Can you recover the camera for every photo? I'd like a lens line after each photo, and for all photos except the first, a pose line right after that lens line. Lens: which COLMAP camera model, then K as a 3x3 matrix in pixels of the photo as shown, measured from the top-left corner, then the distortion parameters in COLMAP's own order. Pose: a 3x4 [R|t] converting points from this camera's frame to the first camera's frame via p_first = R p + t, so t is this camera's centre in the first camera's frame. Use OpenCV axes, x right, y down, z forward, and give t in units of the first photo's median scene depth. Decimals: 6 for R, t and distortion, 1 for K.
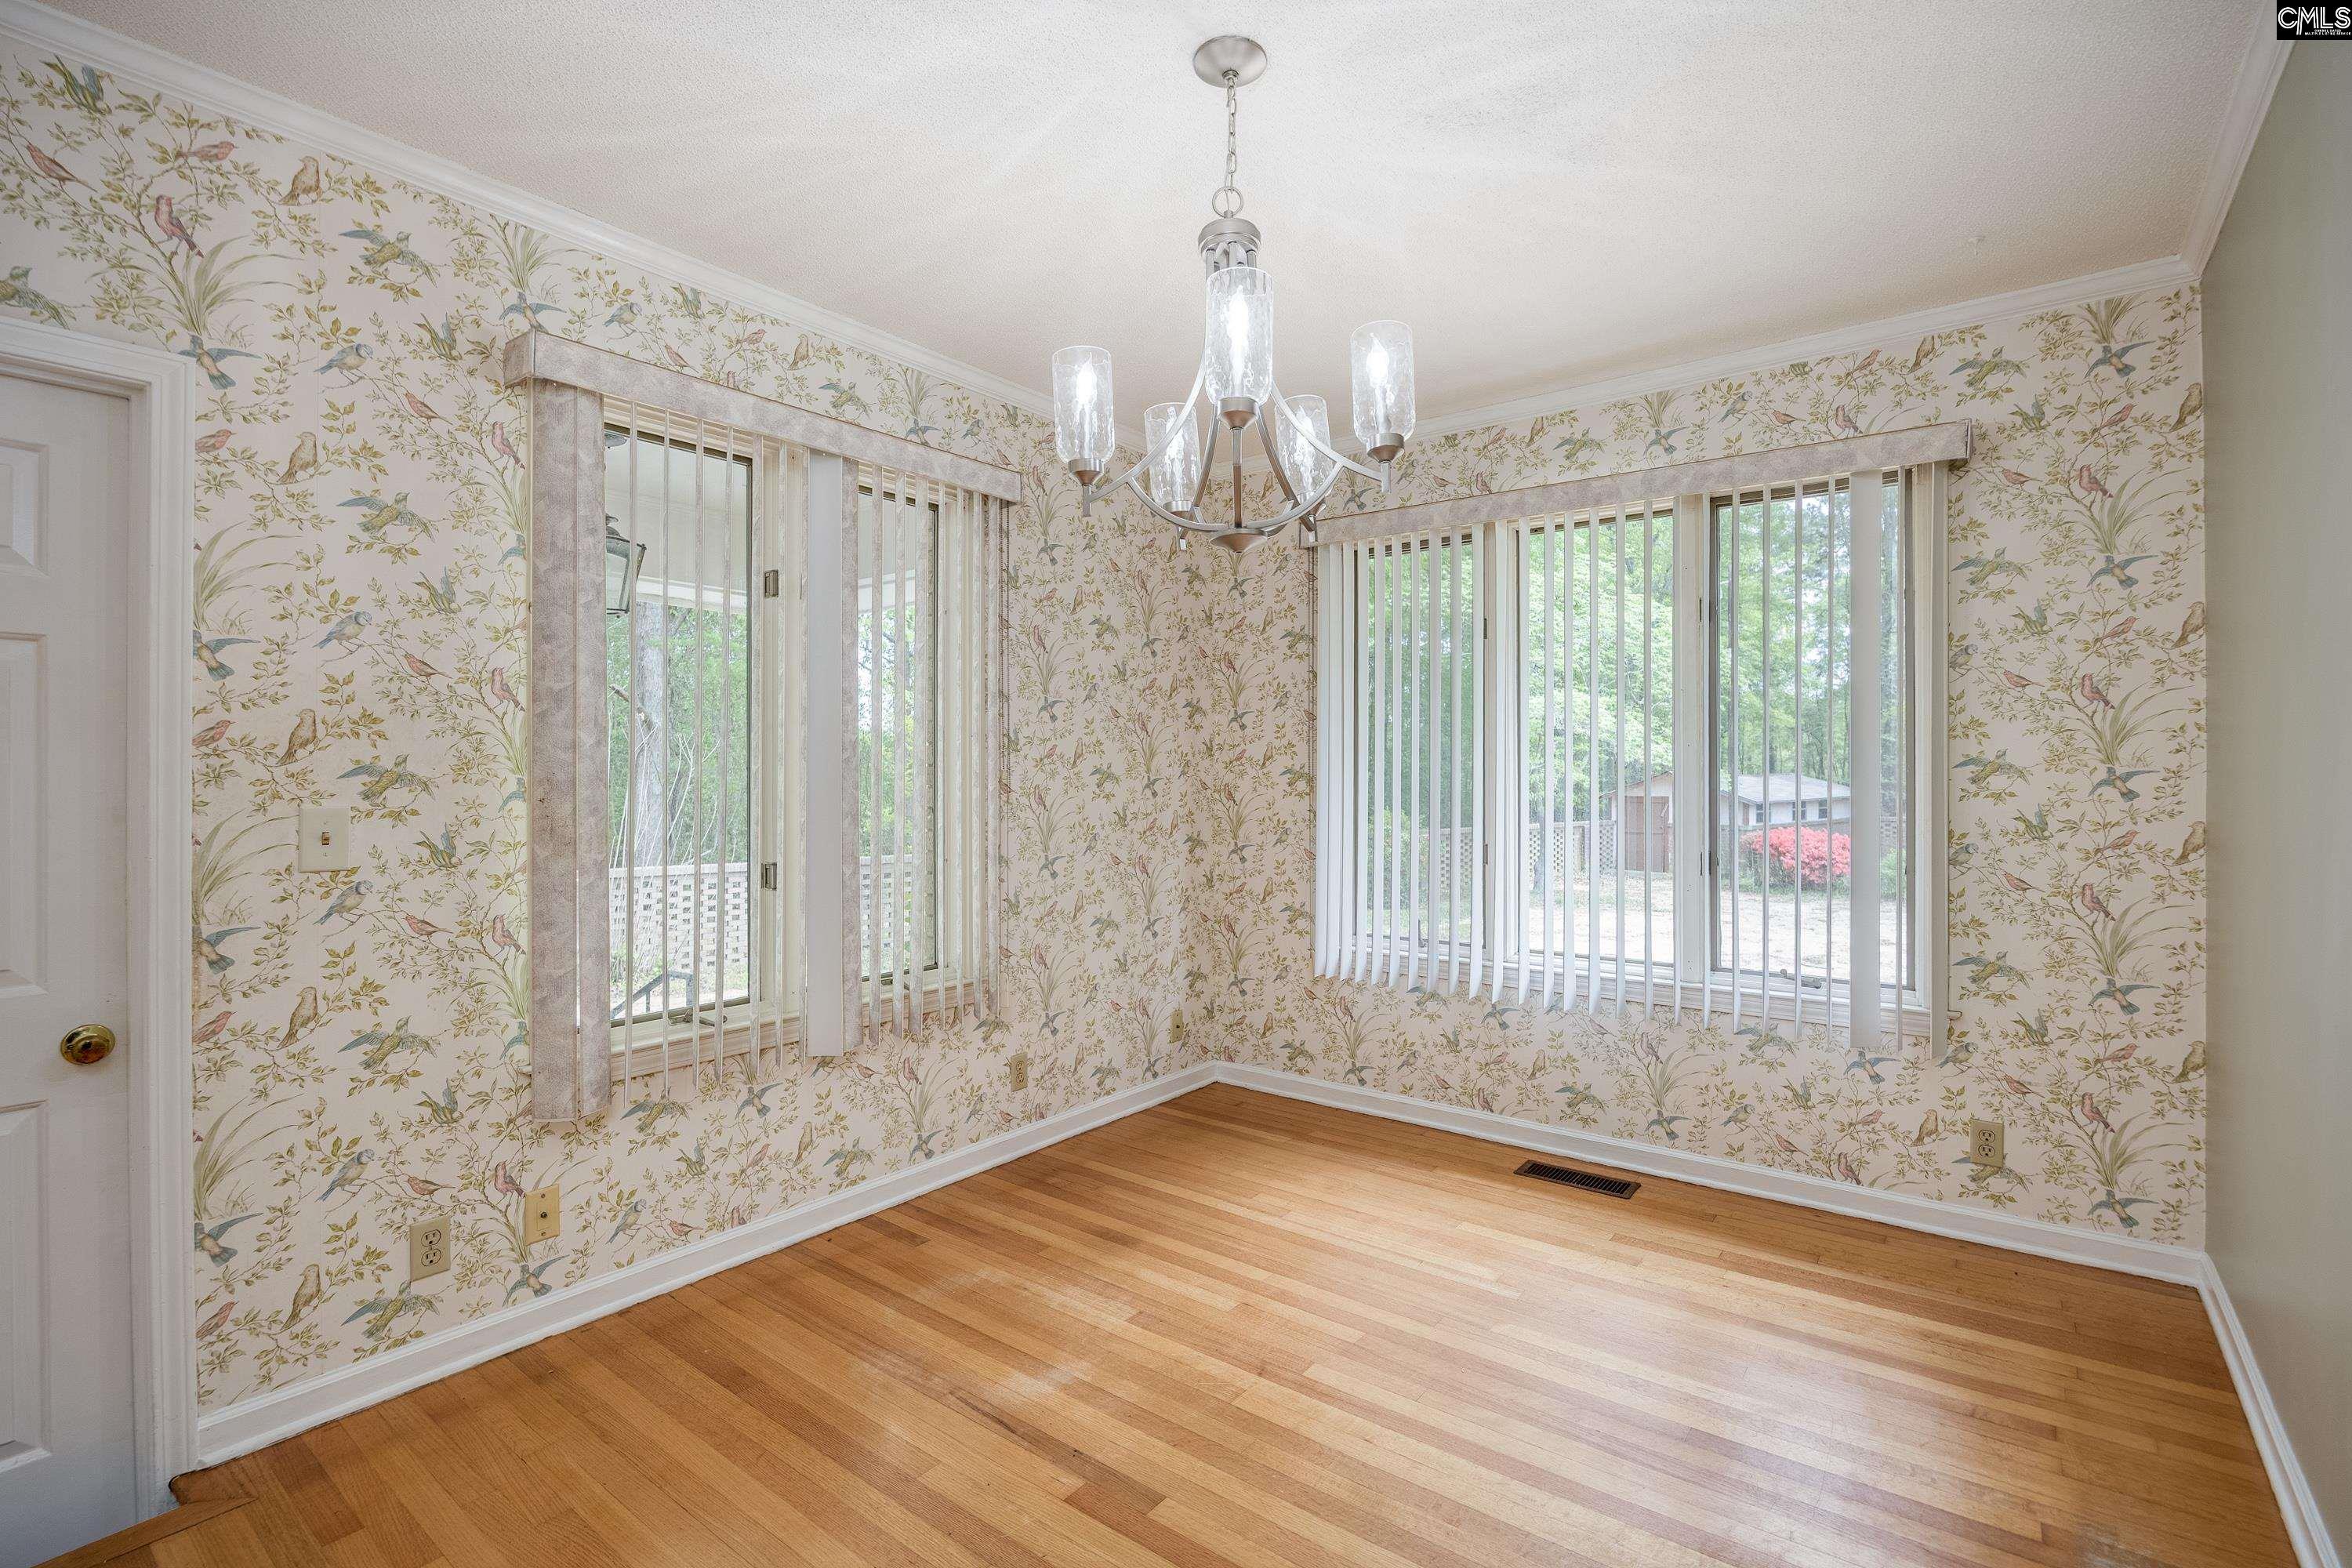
lens RADIAL K [[1076.6, 0, 1170.1], [0, 1076.6, 780.1], [0, 0, 1]] dist [-0.004403, -0.000746]
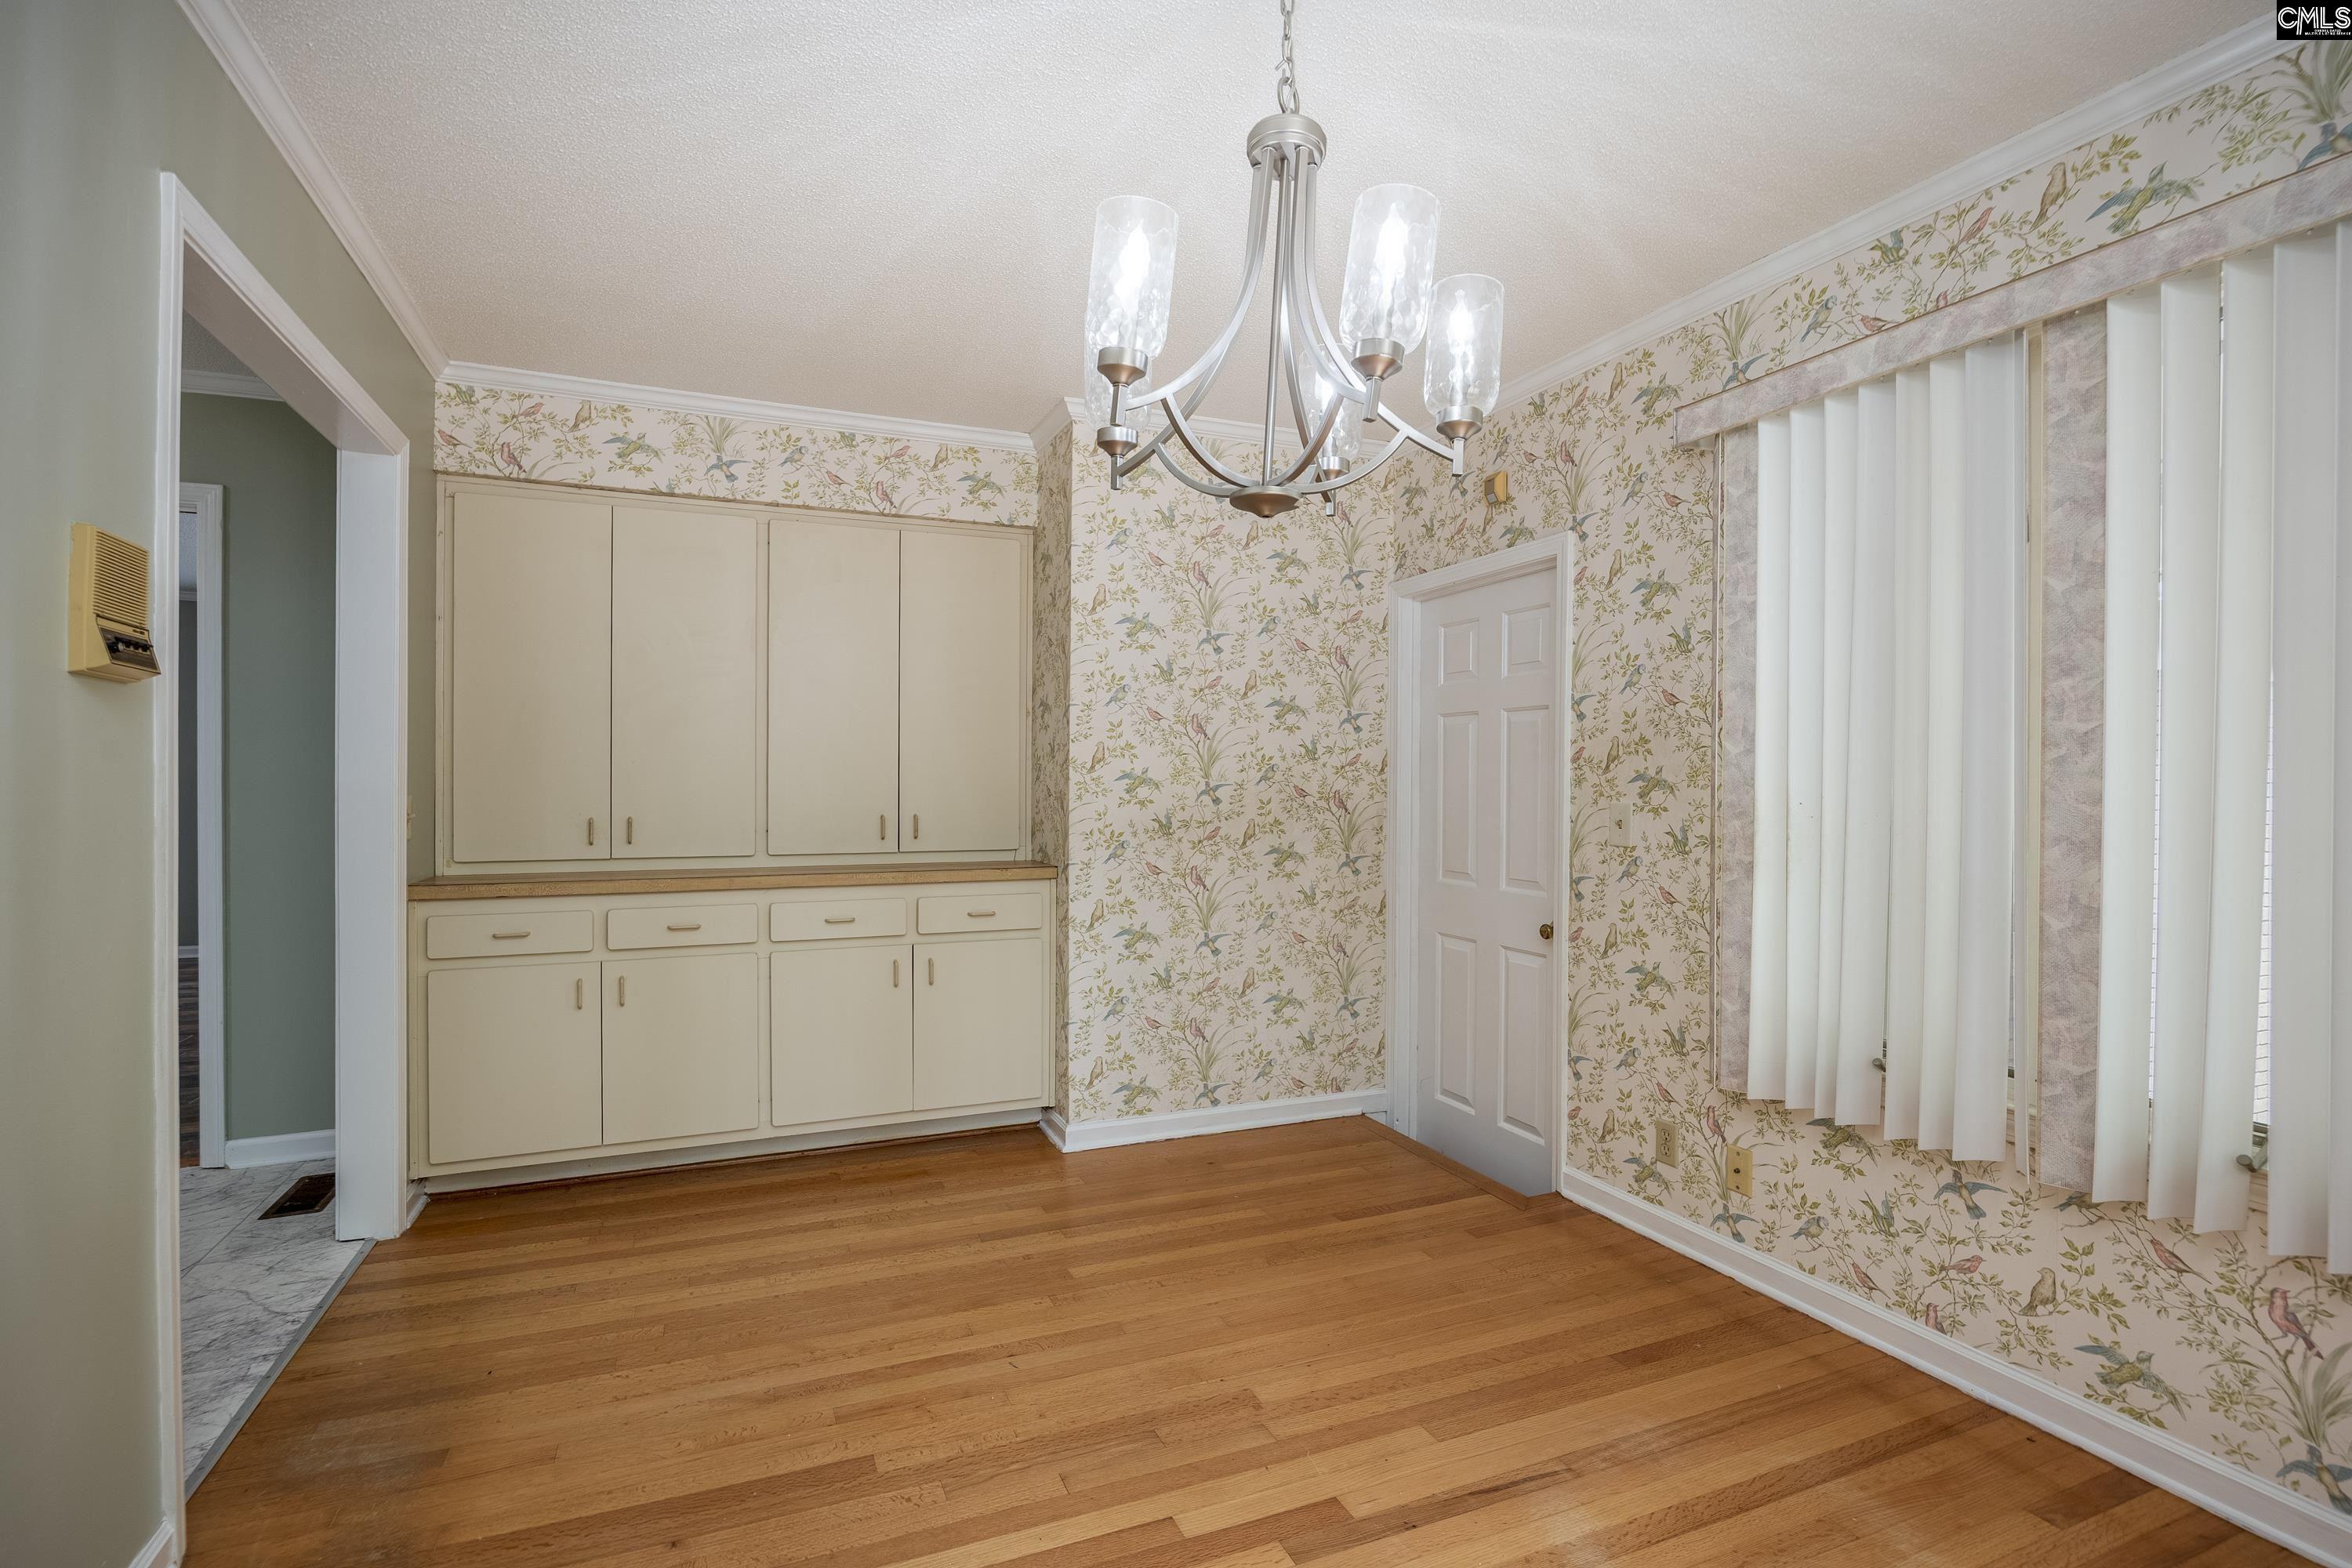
lens RADIAL K [[1076.6, 0, 1170.1], [0, 1076.6, 780.1], [0, 0, 1]] dist [-0.004403, -0.000746]
pose [[-0.478259, 0.004431, -0.878207, 0.769115], [-0.002102, 0.999979, 0.006190, -0.013074], [0.878216, 0.004807, -0.478240, 1.124813]]
